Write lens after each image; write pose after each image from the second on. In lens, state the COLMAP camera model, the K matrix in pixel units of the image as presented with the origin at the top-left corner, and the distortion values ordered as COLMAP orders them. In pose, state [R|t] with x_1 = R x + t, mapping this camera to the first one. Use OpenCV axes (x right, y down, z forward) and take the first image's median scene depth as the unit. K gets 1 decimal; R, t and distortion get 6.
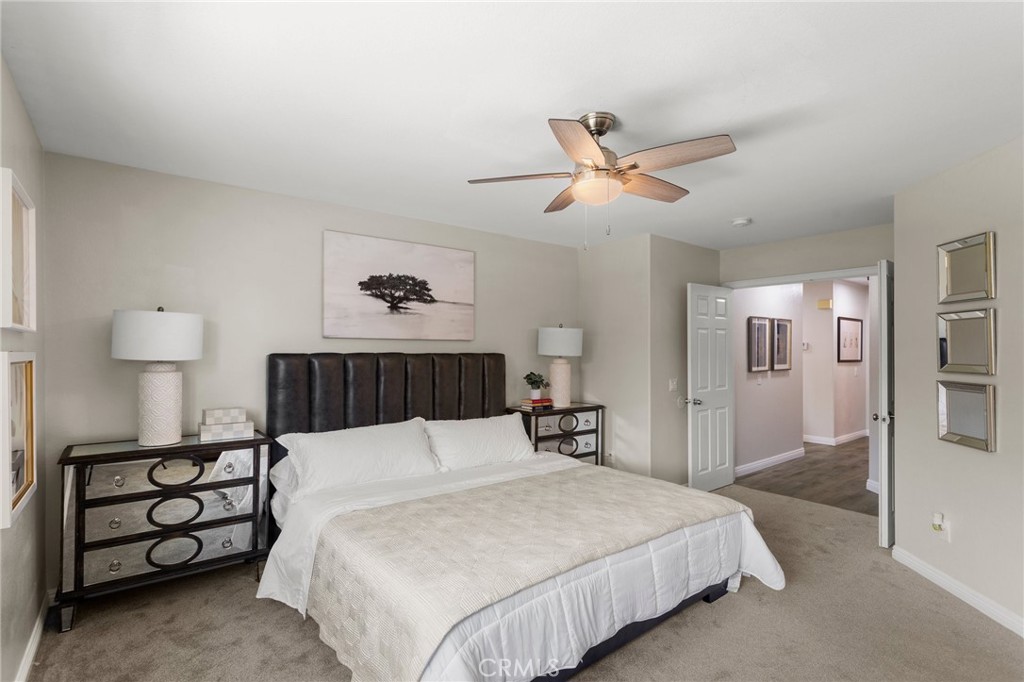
lens RADIAL K [[494.3, 0, 515.0], [0, 494.3, 338.2], [0, 0, 1]] dist [0.001657, 0.000794]
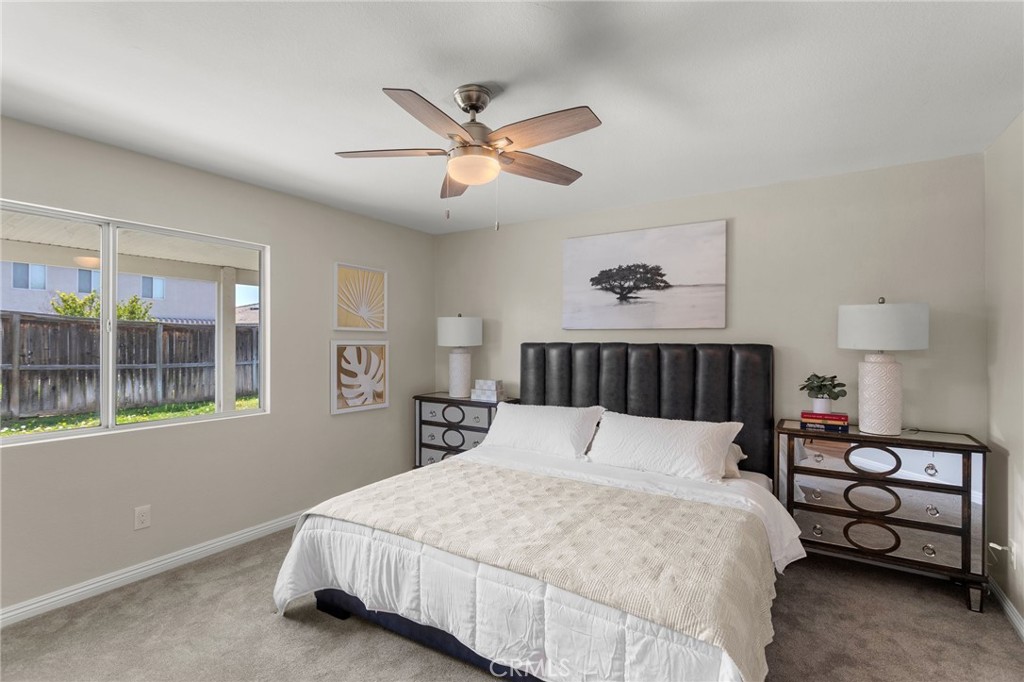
lens RADIAL K [[494.3, 0, 515.0], [0, 494.3, 338.2], [0, 0, 1]] dist [0.001657, 0.000794]
pose [[0.325246, -0.004438, -0.945619, 0.633434], [0.020710, 0.999783, 0.002431, 0.012539], [0.945403, -0.020375, 0.325267, 0.452744]]
